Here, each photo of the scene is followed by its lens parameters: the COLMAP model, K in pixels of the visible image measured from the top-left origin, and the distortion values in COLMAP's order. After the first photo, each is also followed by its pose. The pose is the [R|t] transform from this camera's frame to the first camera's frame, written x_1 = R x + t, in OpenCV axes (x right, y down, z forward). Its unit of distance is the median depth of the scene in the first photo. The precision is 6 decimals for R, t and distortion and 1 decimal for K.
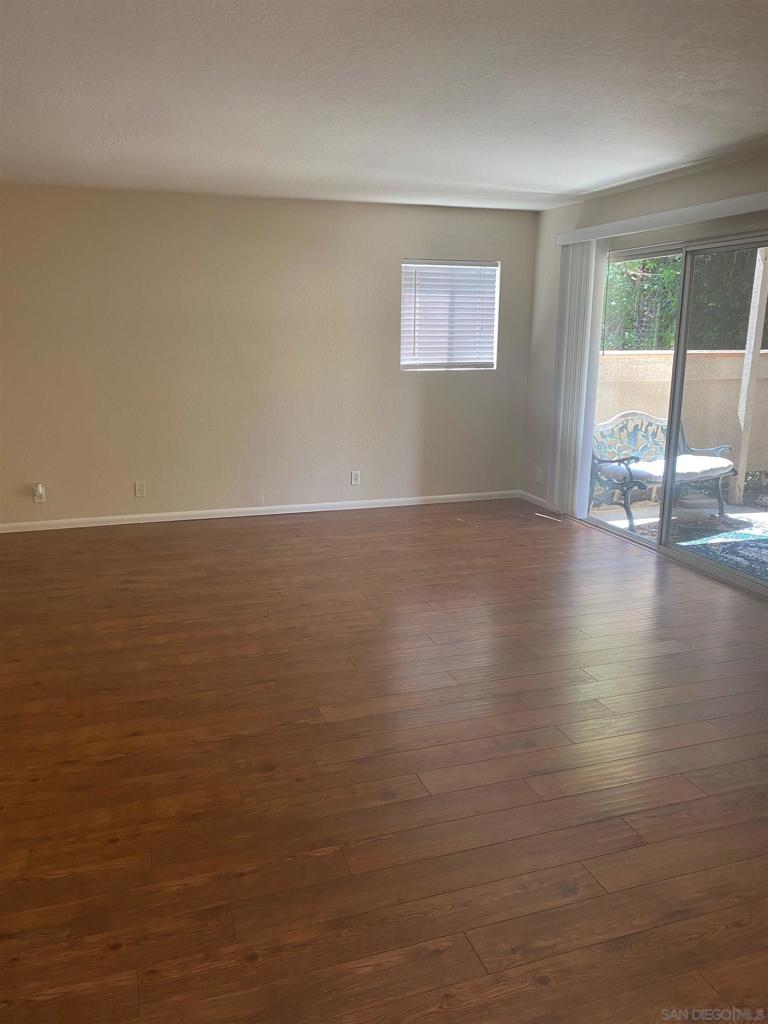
lens RADIAL K [[784.1, 0, 386.3], [0, 784.1, 496.0], [0, 0, 1]] dist [0.017111, -0.027243]
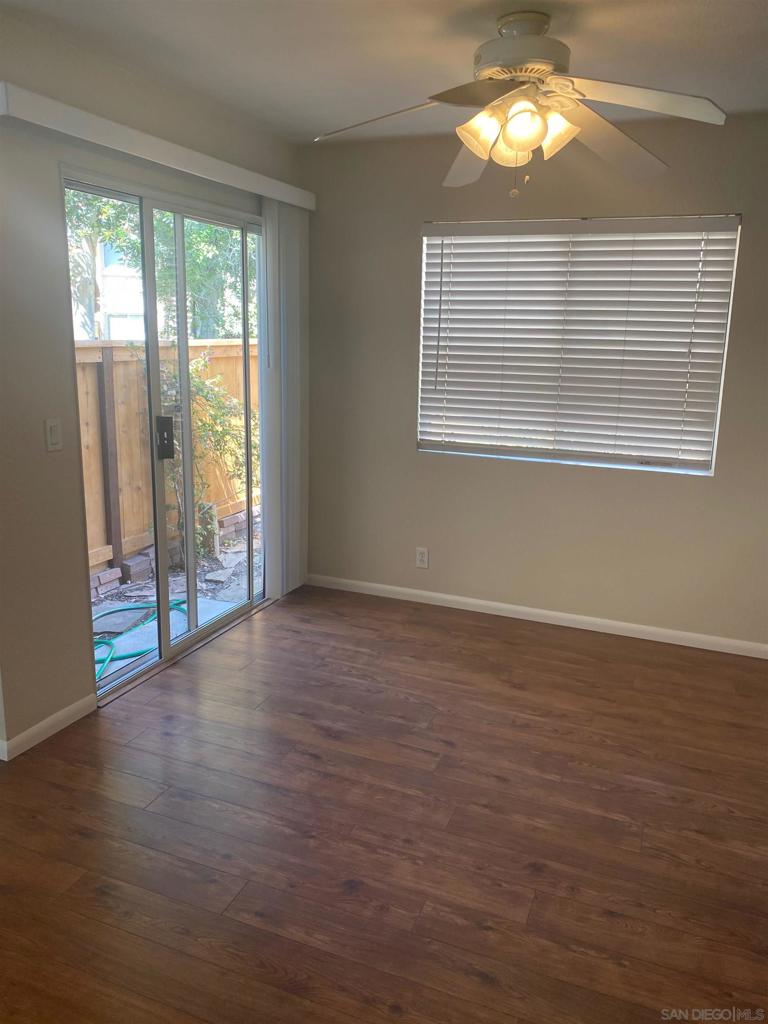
lens RADIAL K [[784.1, 0, 386.3], [0, 784.1, 496.0], [0, 0, 1]] dist [0.017111, -0.027243]
pose [[-0.756055, -0.148858, 0.637355, -0.461621], [0.129801, 0.920350, 0.368928, -0.215703], [-0.641508, 0.361659, -0.676513, 0.985365]]
